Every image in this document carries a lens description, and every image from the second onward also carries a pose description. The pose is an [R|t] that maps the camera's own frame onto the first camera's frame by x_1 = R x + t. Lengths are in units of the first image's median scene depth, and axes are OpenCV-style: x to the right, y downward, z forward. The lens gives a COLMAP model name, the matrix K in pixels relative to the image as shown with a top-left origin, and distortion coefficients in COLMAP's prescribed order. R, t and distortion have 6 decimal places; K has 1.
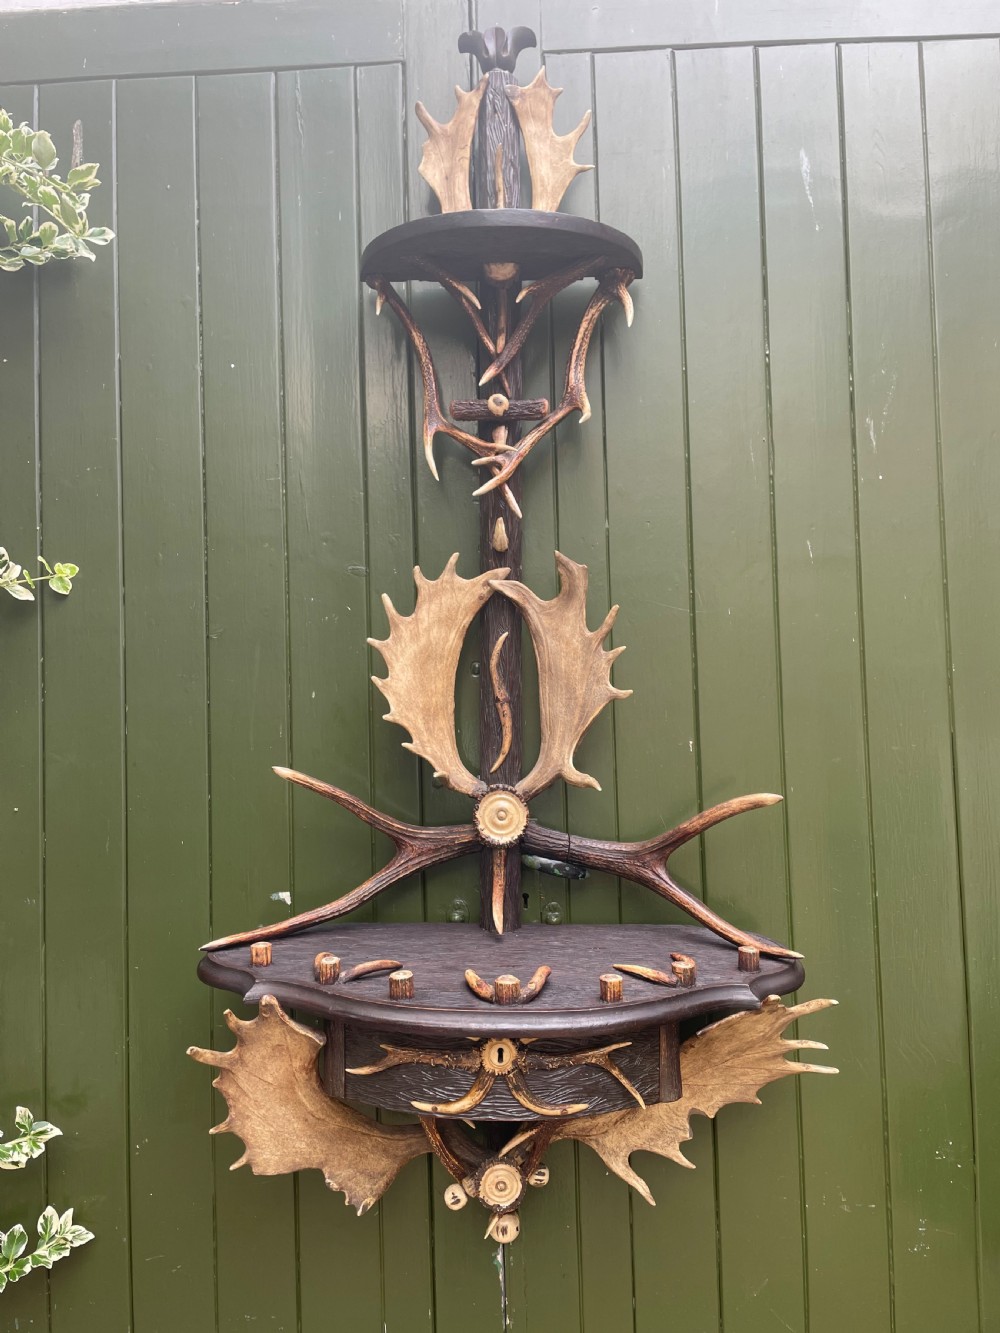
lens RADIAL K [[1014.6, 0, 498.2], [0, 1014.6, 657.4], [0, 0, 1]] dist [0.095993, -0.131362]
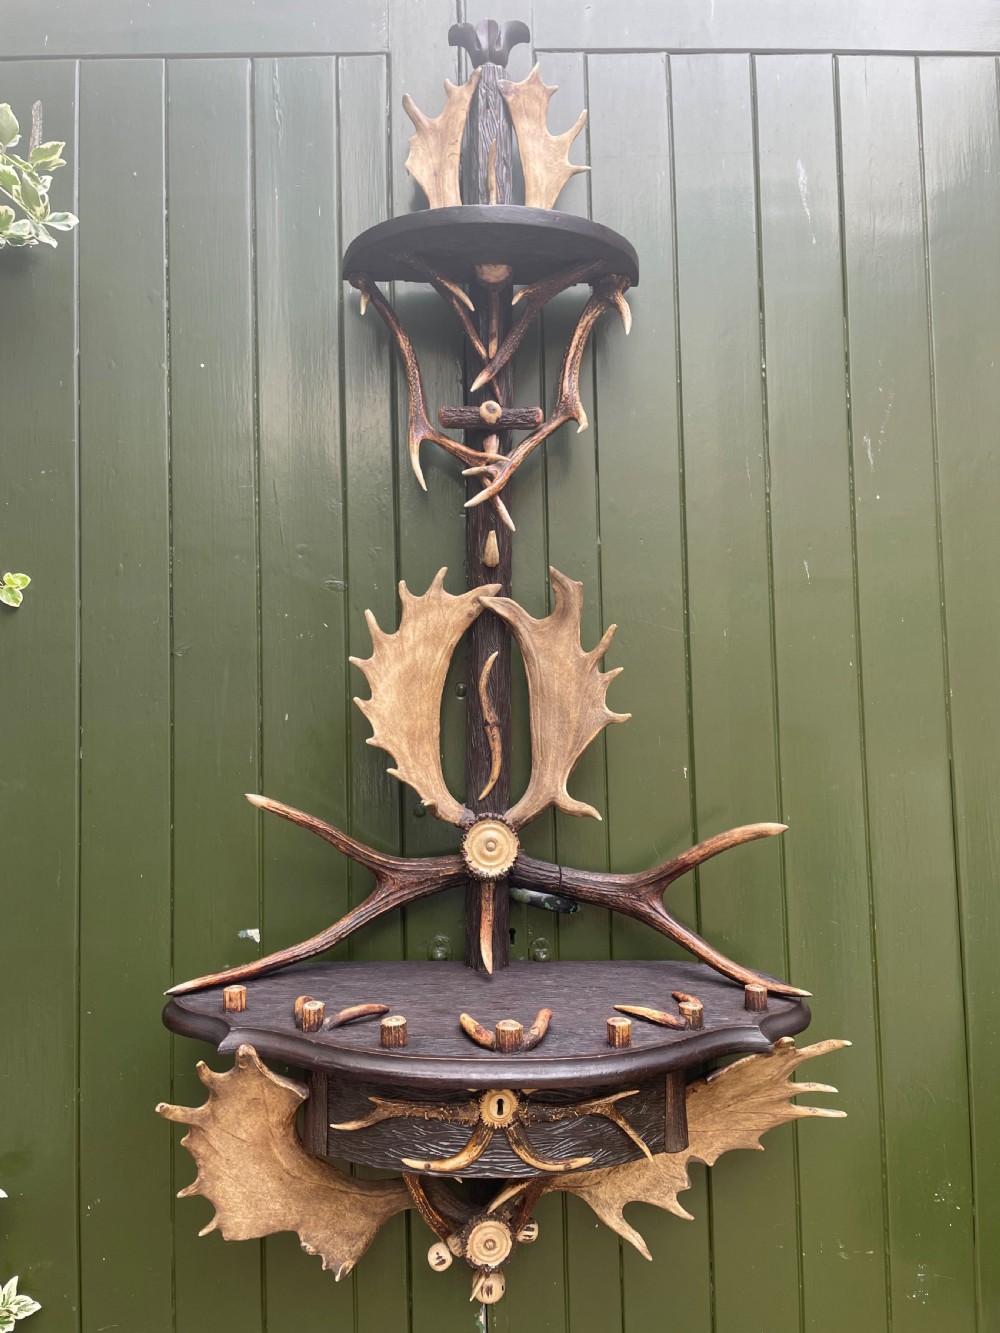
lens RADIAL K [[1014.6, 0, 493.5], [0, 1014.6, 666.5], [0, 0, 1]] dist [0.095993, -0.131362]
pose [[0.998047, 0.008629, 0.061867, -0.053506], [-0.007657, 0.999844, -0.015931, 0.003883], [-0.061995, 0.015426, 0.997957, 0.055993]]
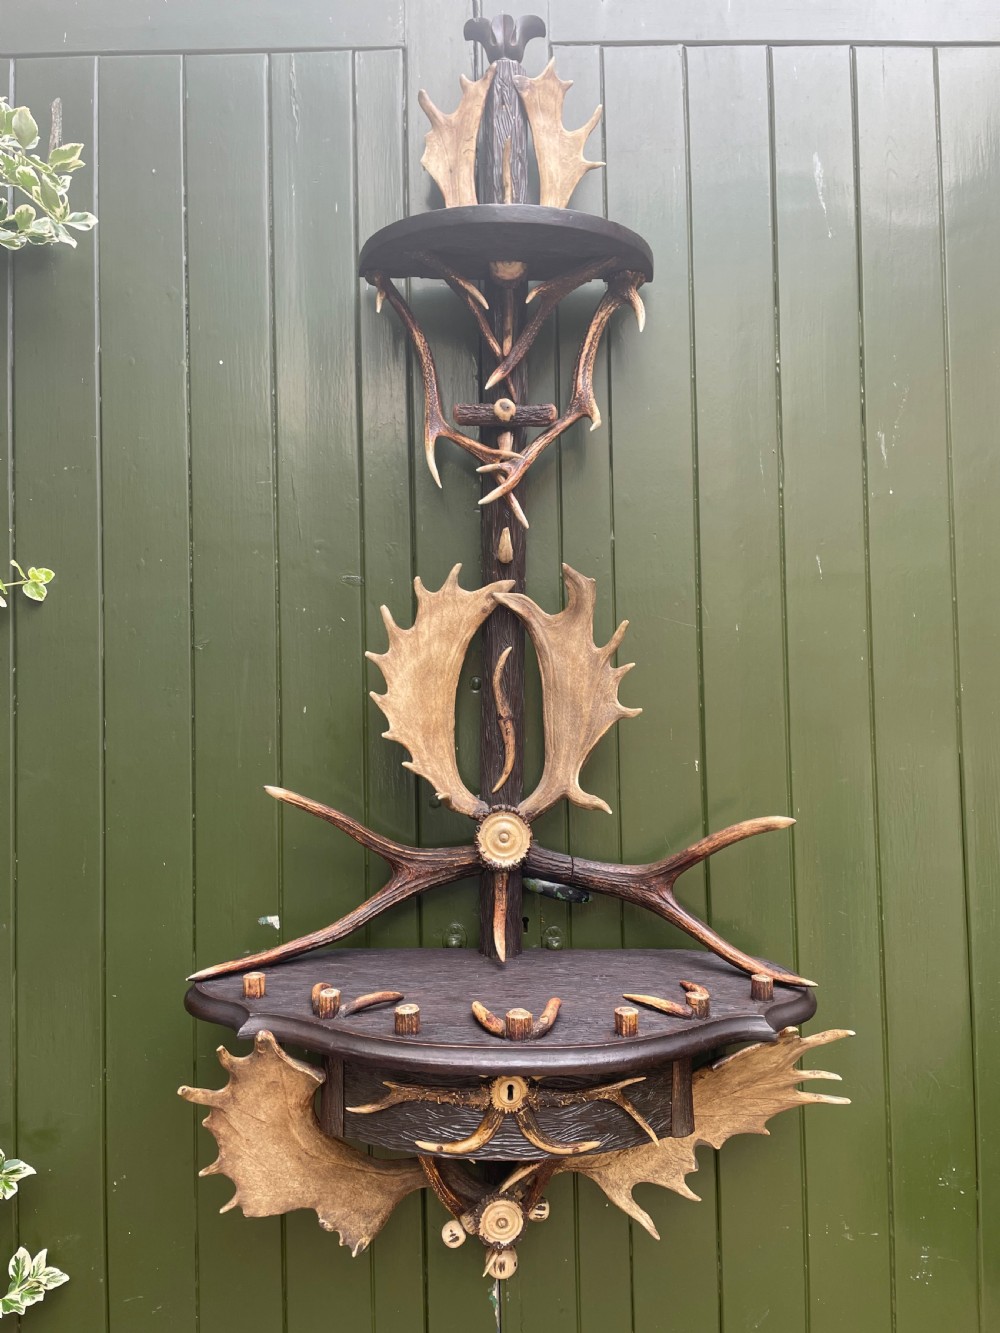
lens RADIAL K [[1014.6, 0, 502.9], [0, 1014.6, 669.0], [0, 0, 1]] dist [0.095993, -0.131362]
pose [[0.998849, 0.009362, 0.047053, -0.044163], [-0.009742, 0.999922, 0.007866, -0.011518], [-0.046976, -0.008315, 0.998861, 0.039940]]
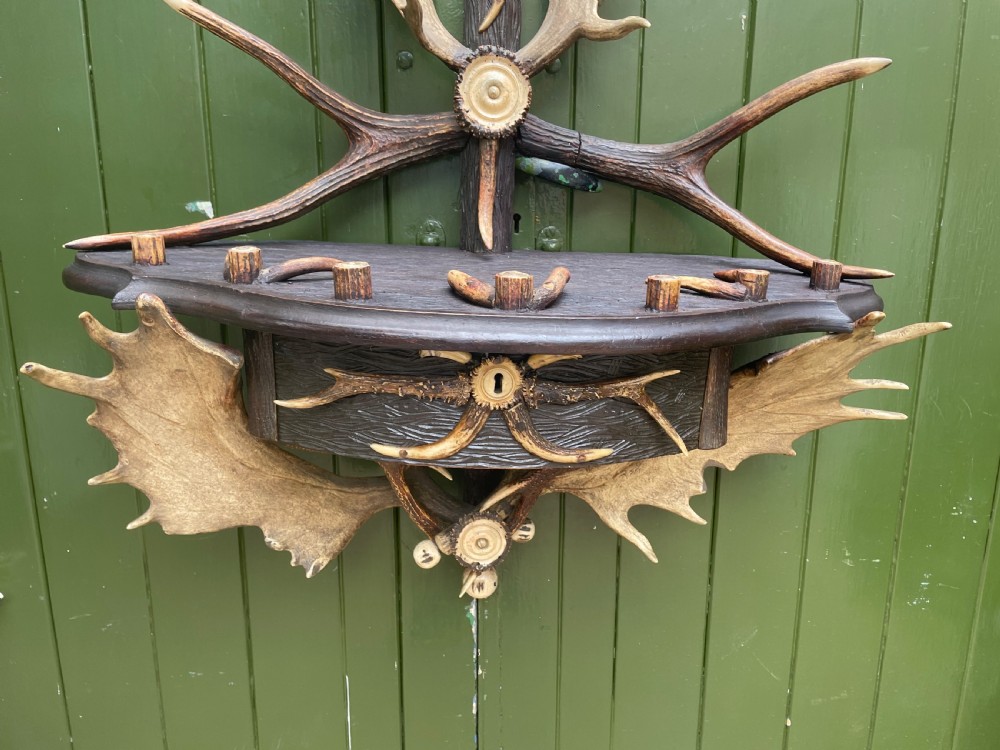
lens RADIAL K [[763.2, 0, 511.2], [0, 763.2, 367.2], [0, 0, 1]] dist [0.094906, -0.137202]
pose [[0.996171, 0.016737, 0.085809, -0.028065], [-0.039181, 0.962884, 0.267057, 0.196527], [-0.078154, -0.269396, 0.959853, 0.415503]]
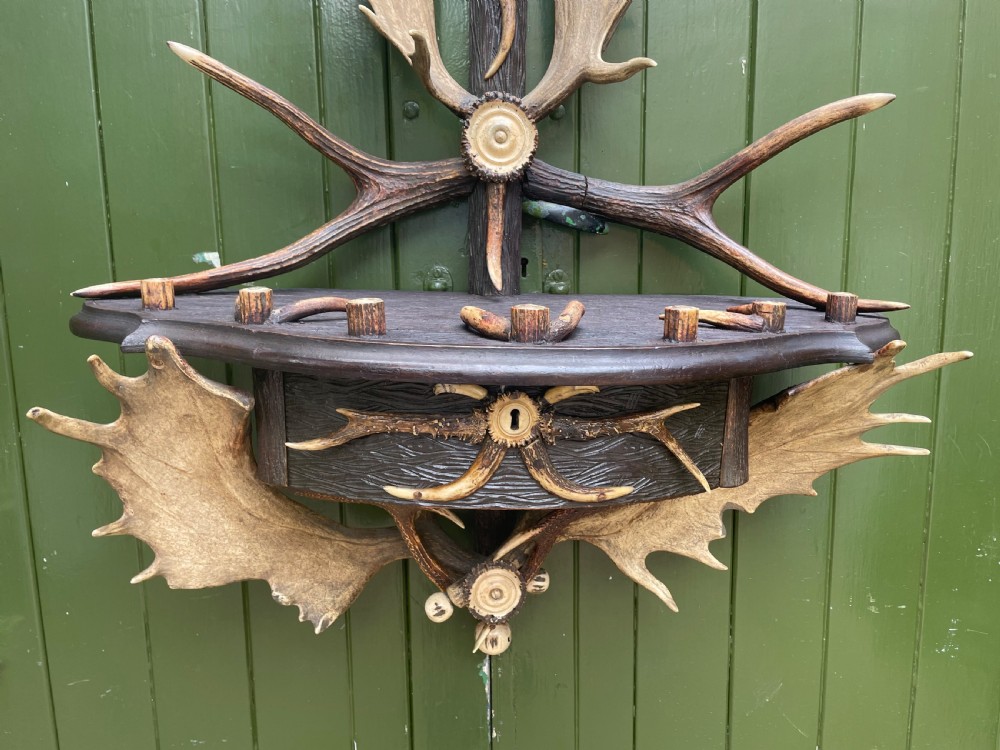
lens RADIAL K [[763.2, 0, 507.3], [0, 763.2, 375.6], [0, 0, 1]] dist [0.094906, -0.137202]
pose [[0.996436, 0.002267, 0.084316, -0.037967], [-0.018926, 0.980157, 0.197316, 0.214107], [-0.082196, -0.198208, 0.976707, 0.421649]]
